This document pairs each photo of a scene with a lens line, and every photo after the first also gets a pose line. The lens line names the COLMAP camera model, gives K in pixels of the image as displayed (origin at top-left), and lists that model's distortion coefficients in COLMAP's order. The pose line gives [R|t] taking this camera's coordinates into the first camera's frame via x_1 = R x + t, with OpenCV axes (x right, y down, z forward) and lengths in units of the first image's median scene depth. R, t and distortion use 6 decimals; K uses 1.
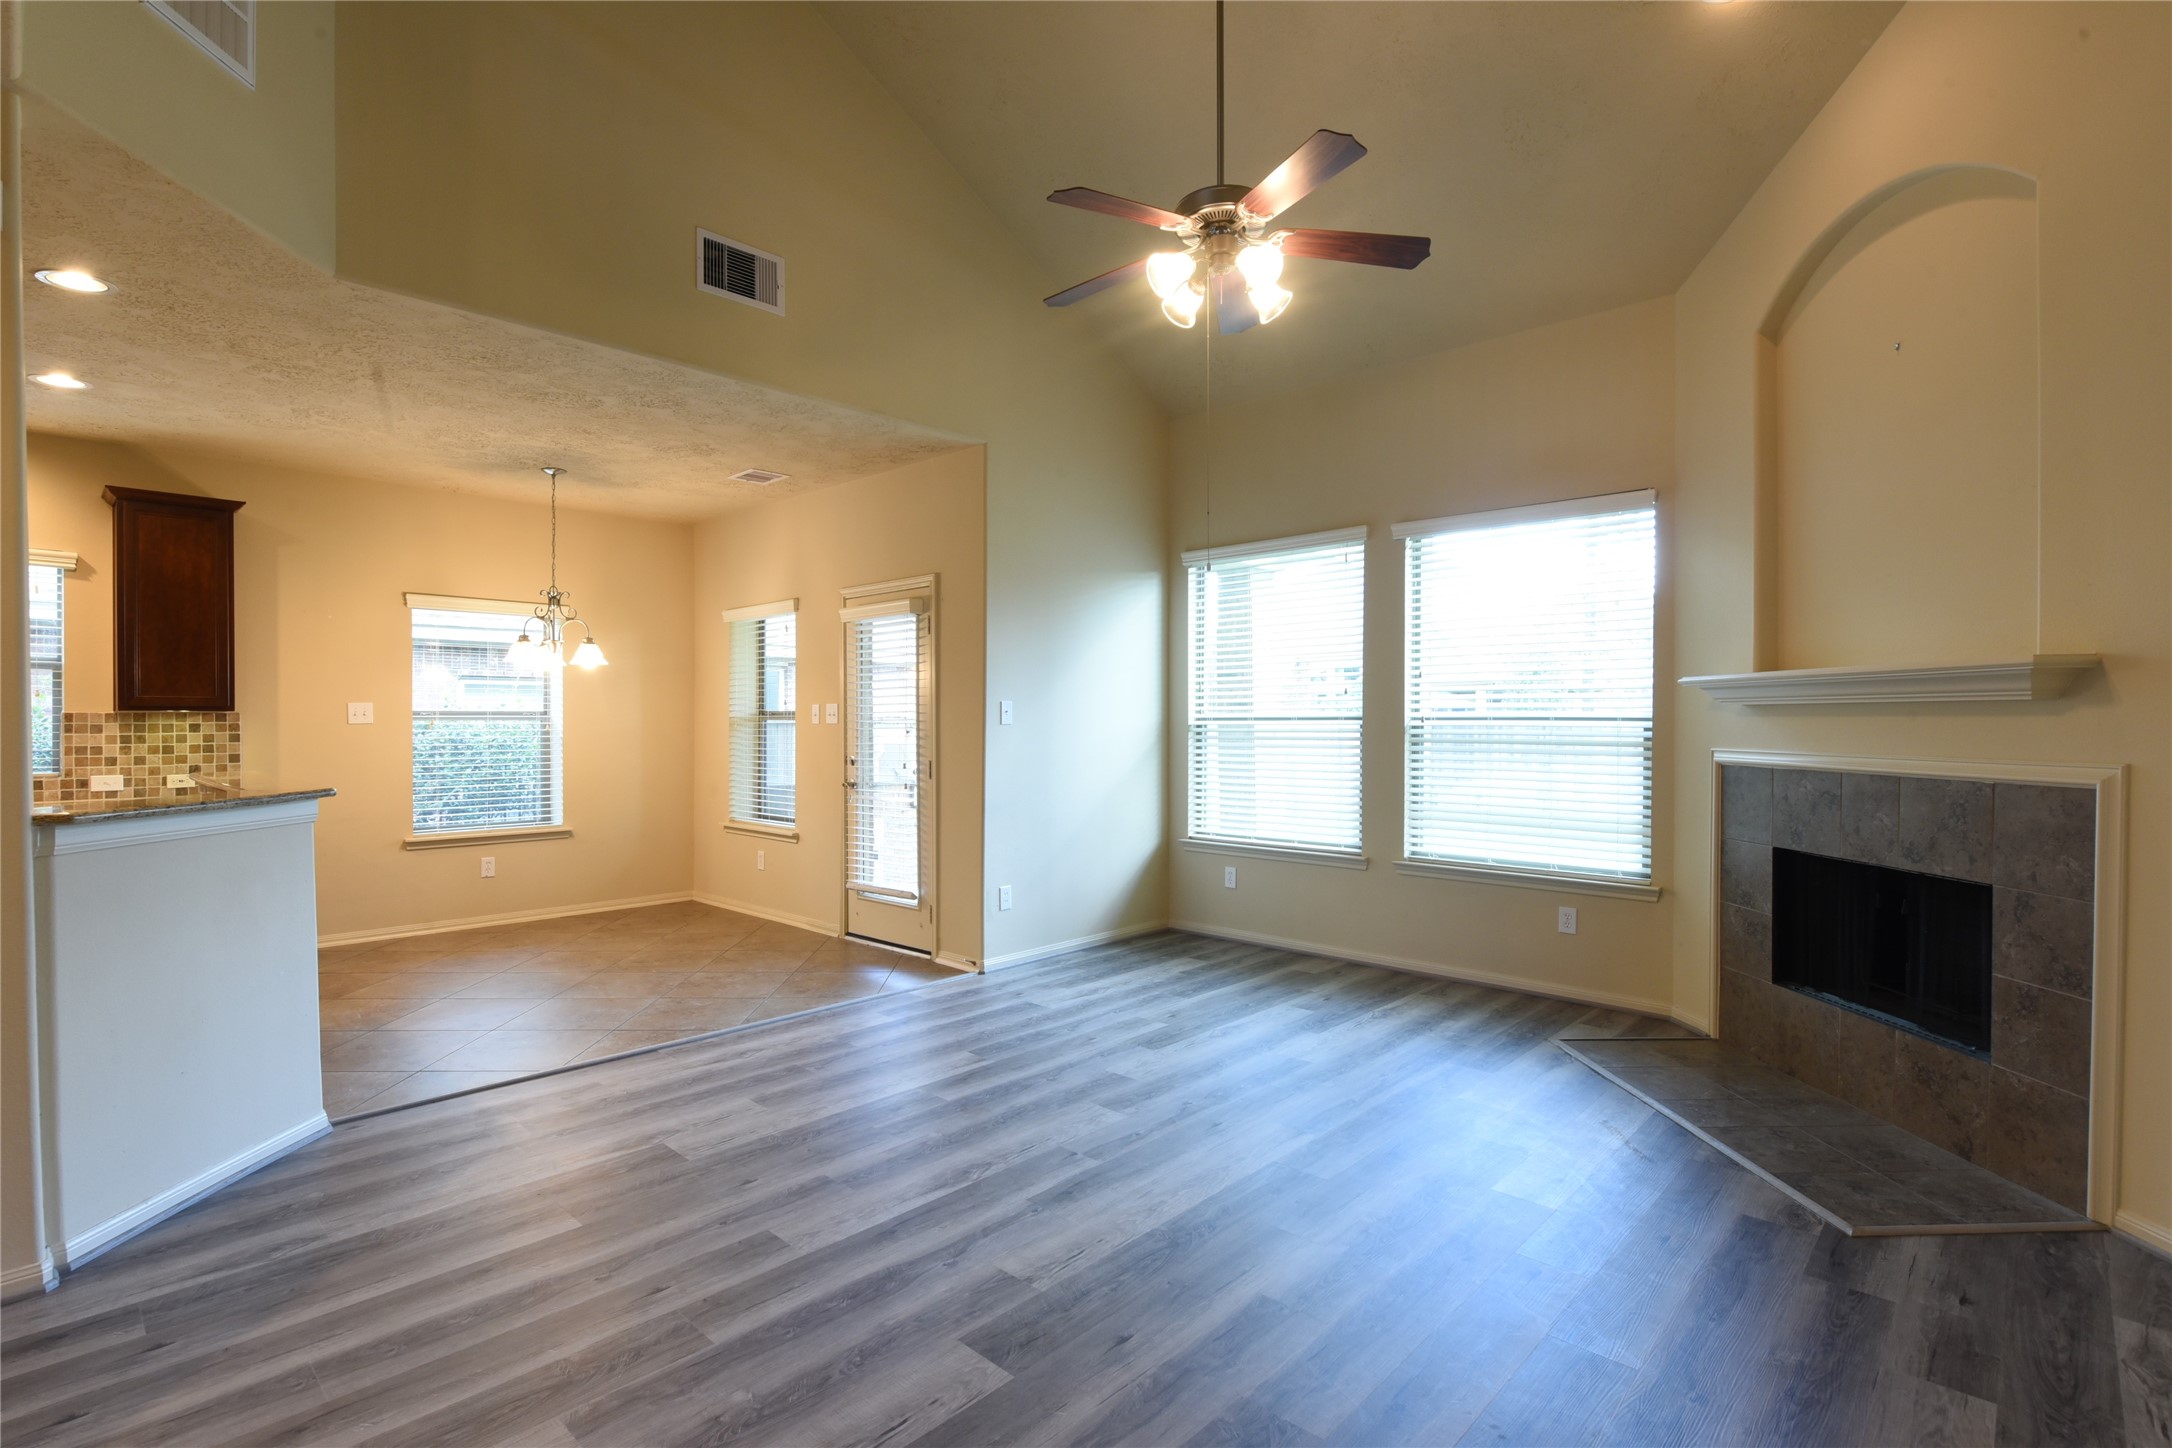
lens RADIAL K [[1022.6, 0, 1077.1], [0, 1022.6, 724.4], [0, 0, 1]] dist [-0.007449, -0.002917]
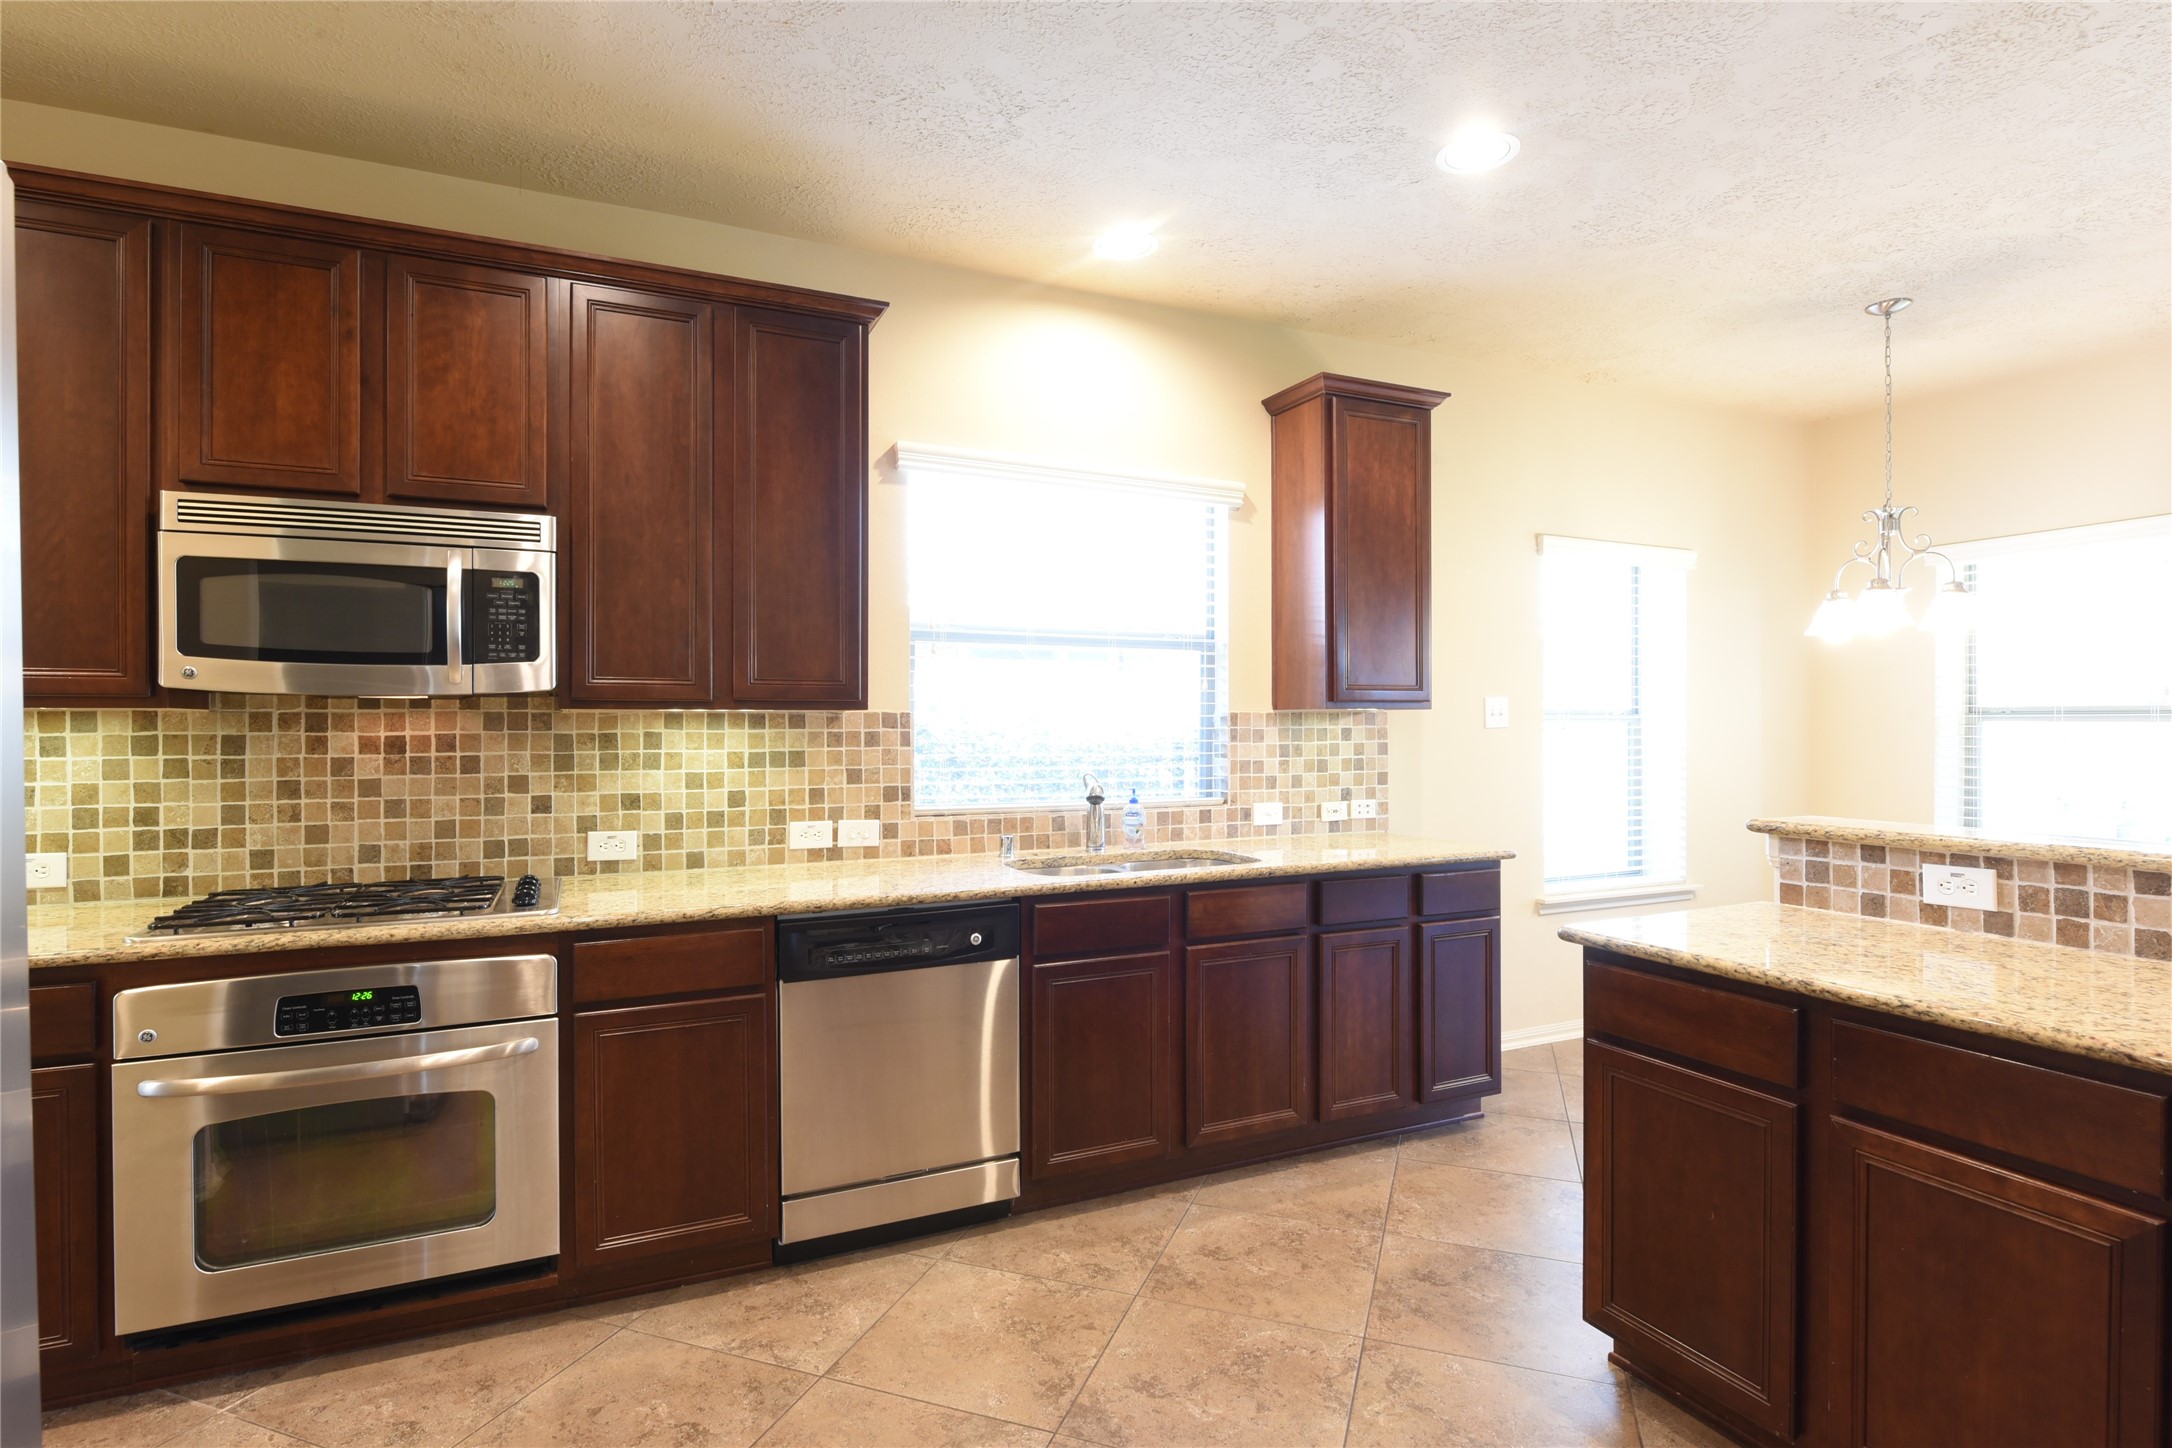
lens RADIAL K [[1085.6, 0, 1075.7], [0, 1085.6, 723.4], [0, 0, 1]] dist [-0.002173, -0.005562]
pose [[0.928105, -0.000347, -0.372319, -0.806526], [-0.000503, 0.999997, -0.002186, -0.002161], [0.372318, 0.002216, 0.928102, 0.261450]]
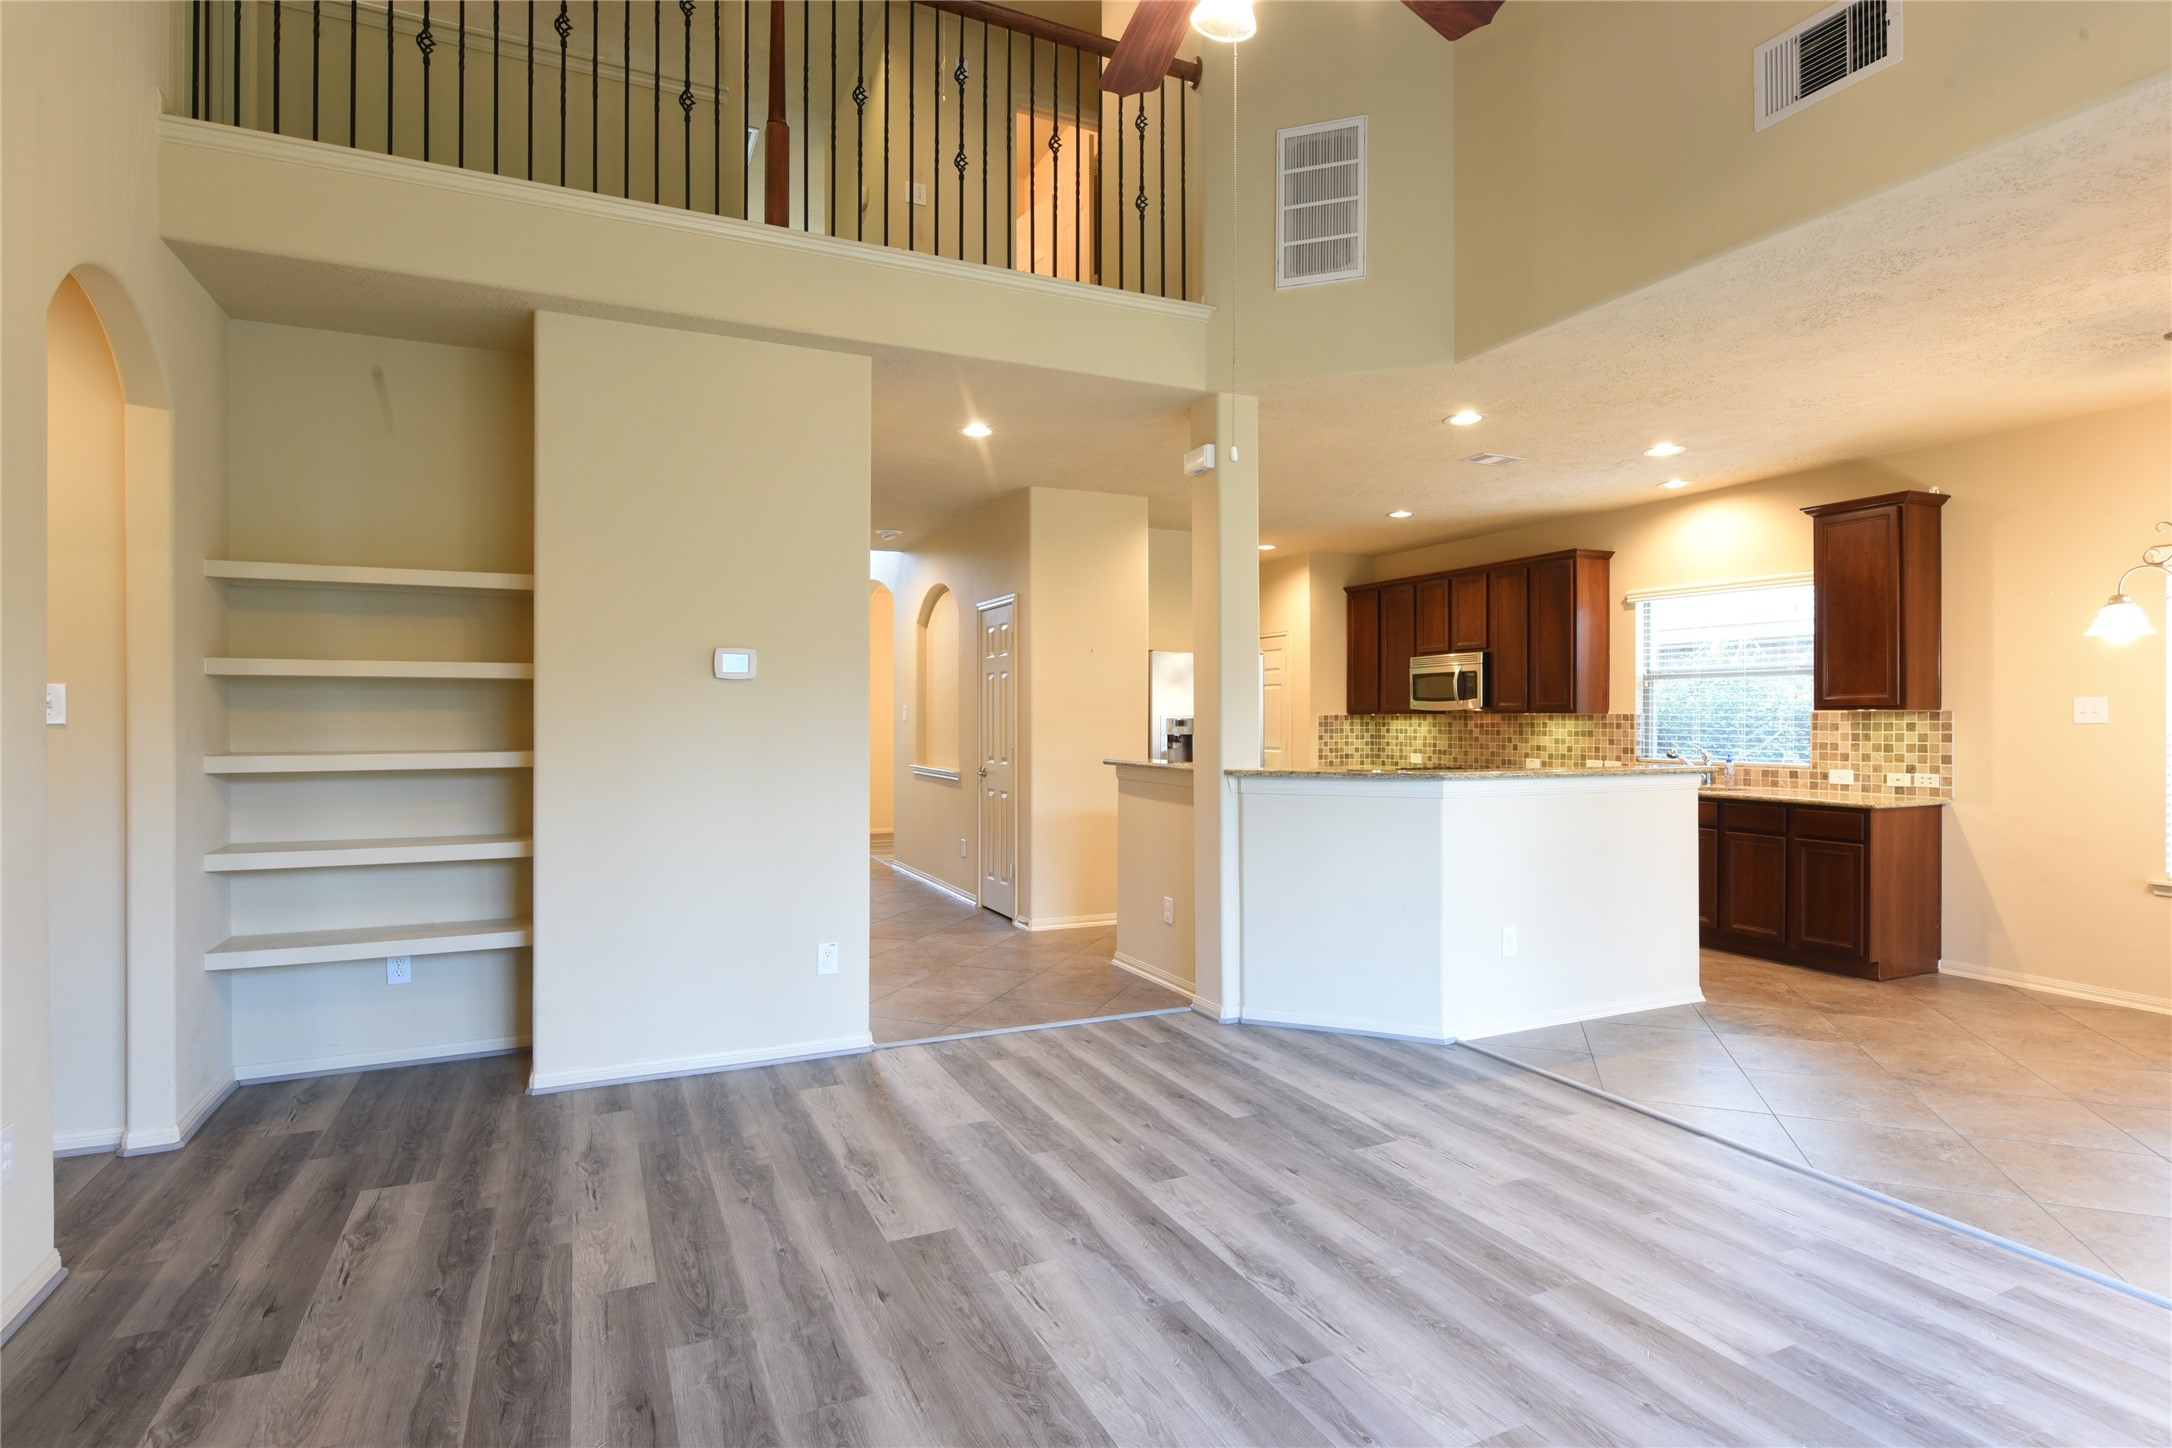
lens RADIAL K [[1085.6, 0, 1075.7], [0, 1085.6, 723.4], [0, 0, 1]] dist [-0.002173, -0.005562]
pose [[-0.373001, 0.004057, -0.927822, 0.429456], [-0.003788, 0.999975, 0.005895, -0.003166], [0.927823, 0.005713, -0.372976, 0.673594]]
